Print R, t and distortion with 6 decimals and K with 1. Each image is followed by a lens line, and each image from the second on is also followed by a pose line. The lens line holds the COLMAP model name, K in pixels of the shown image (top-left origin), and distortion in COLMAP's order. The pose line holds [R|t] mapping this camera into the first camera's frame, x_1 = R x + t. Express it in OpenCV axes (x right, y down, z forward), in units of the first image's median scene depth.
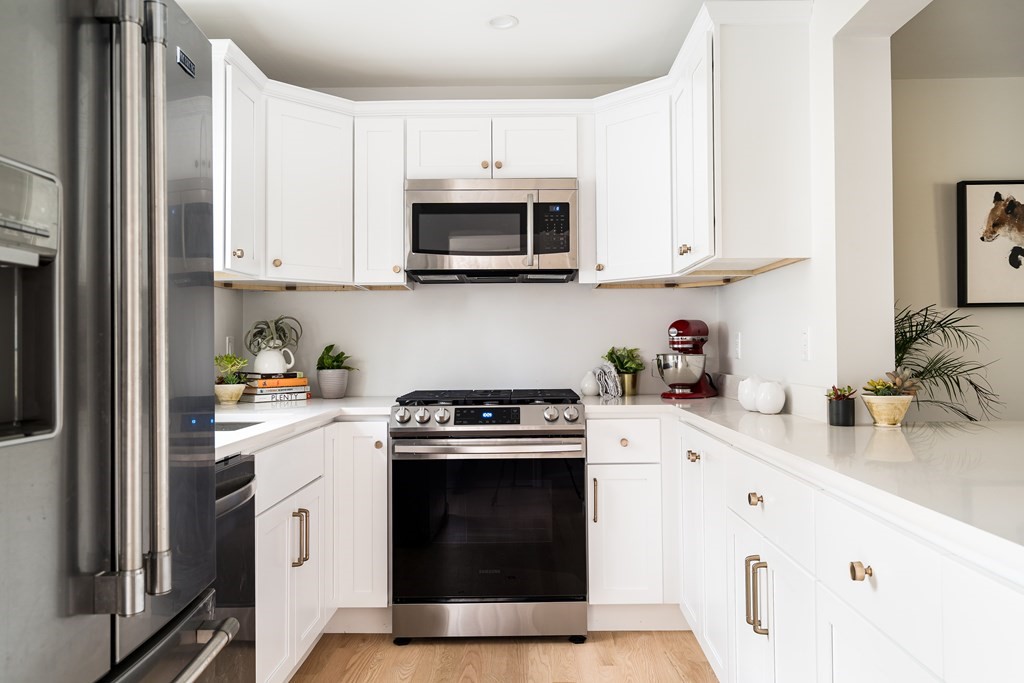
lens RADIAL K [[770.8, 0, 512.0], [0, 770.8, 341.5], [0, 0, 1]] dist [-0.005952, -0.000295]
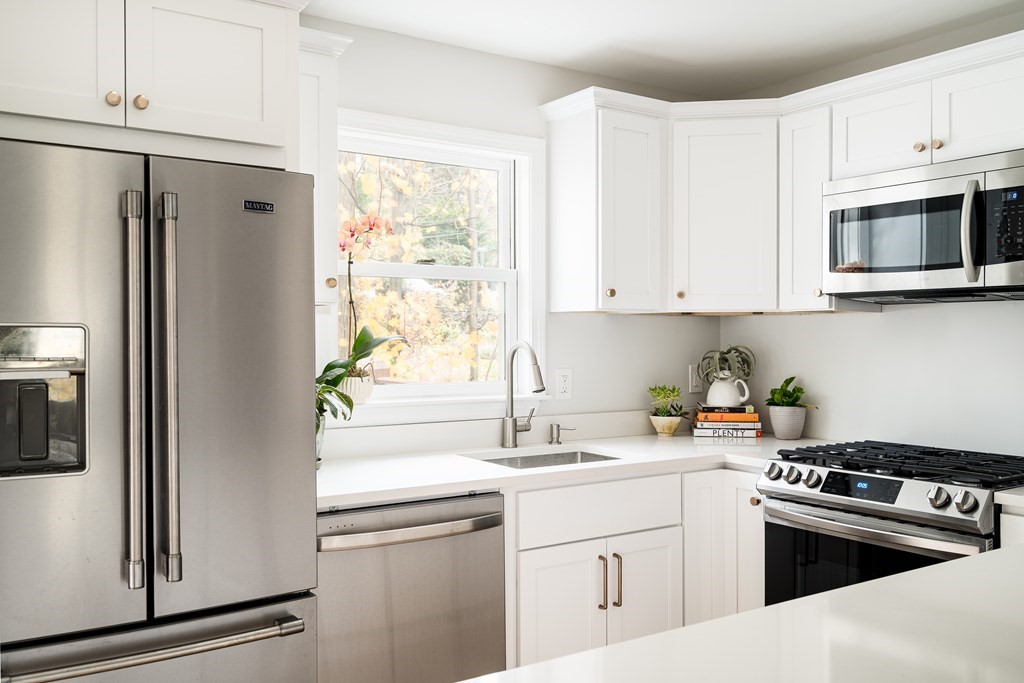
lens RADIAL K [[885.5, 0, 512.0], [0, 885.5, 341.5], [0, 0, 1]] dist [0.002507, -0.000782]
pose [[0.564093, 0.011692, -0.825628, 0.438262], [0.001519, 0.999883, 0.015198, -0.054761], [0.825710, -0.009827, 0.564010, 0.187721]]
